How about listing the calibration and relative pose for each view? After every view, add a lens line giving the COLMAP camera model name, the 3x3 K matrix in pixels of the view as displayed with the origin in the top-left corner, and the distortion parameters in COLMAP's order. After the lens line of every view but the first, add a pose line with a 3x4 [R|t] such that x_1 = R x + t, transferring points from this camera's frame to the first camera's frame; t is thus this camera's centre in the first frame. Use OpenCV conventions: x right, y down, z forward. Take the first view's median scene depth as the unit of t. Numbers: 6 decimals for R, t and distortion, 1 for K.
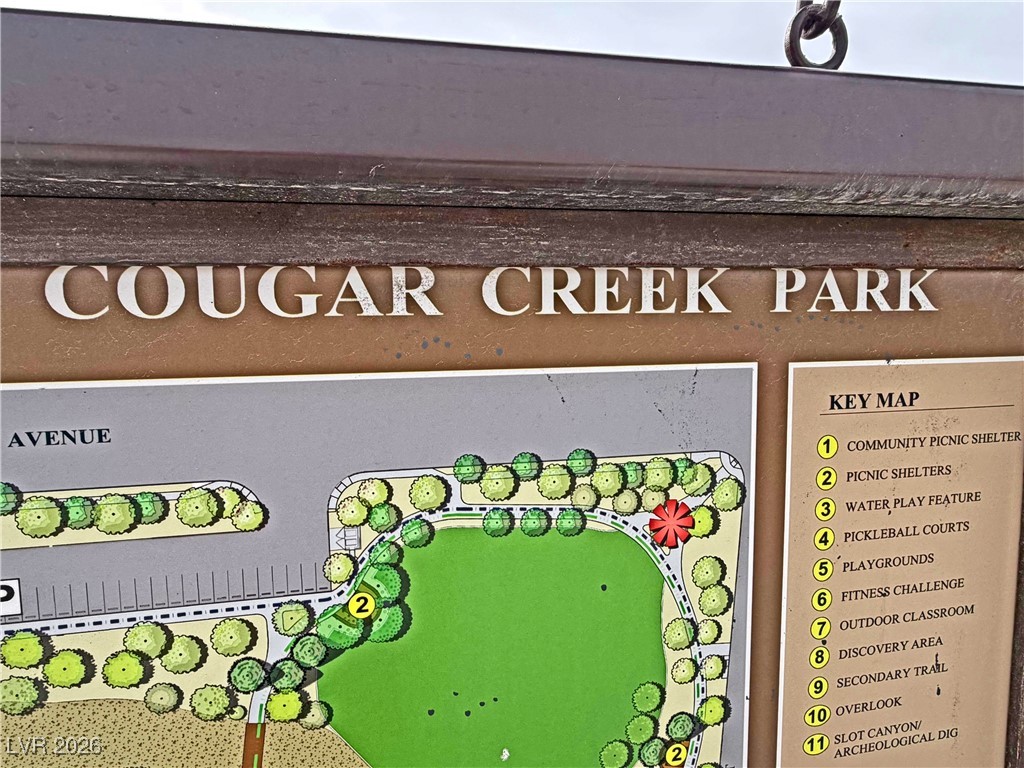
lens RADIAL K [[590.1, 0, 507.0], [0, 590.1, 377.8], [0, 0, 1]] dist [0.003489, -0.000578]
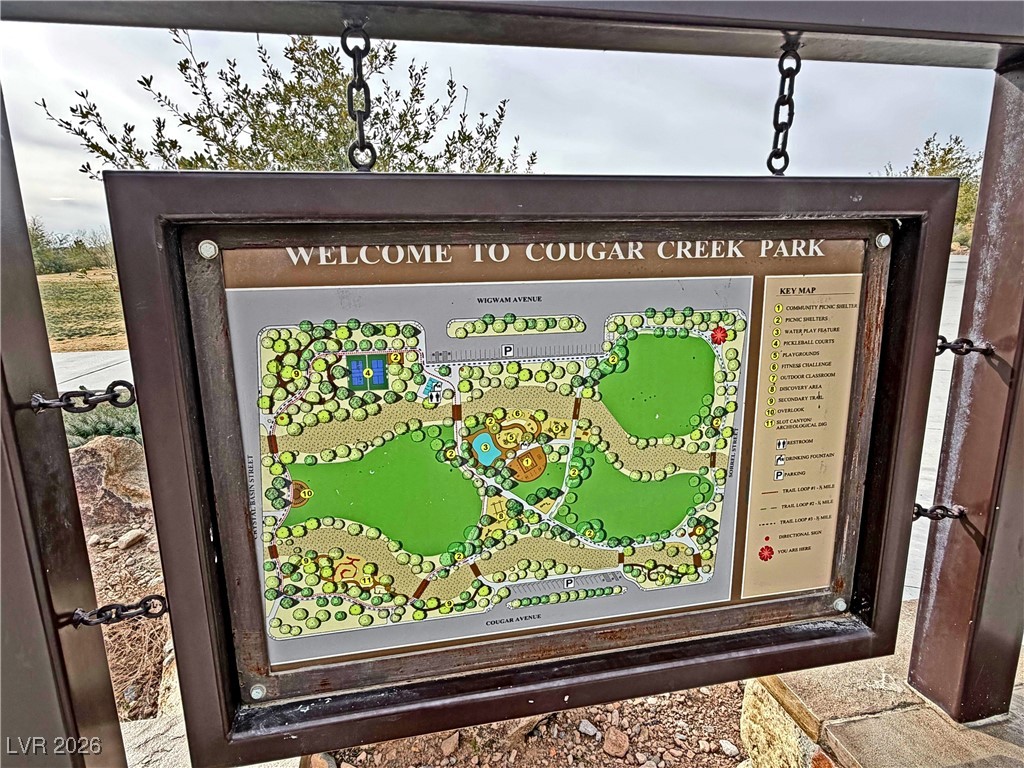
lens RADIAL K [[590.1, 0, 515.2], [0, 590.1, 391.8], [0, 0, 1]] dist [0.003489, -0.000578]
pose [[0.999906, -0.001728, -0.013584, -0.645782], [0.003408, 0.992203, 0.124583, 0.164883], [0.013263, -0.124618, 0.992116, -1.807081]]
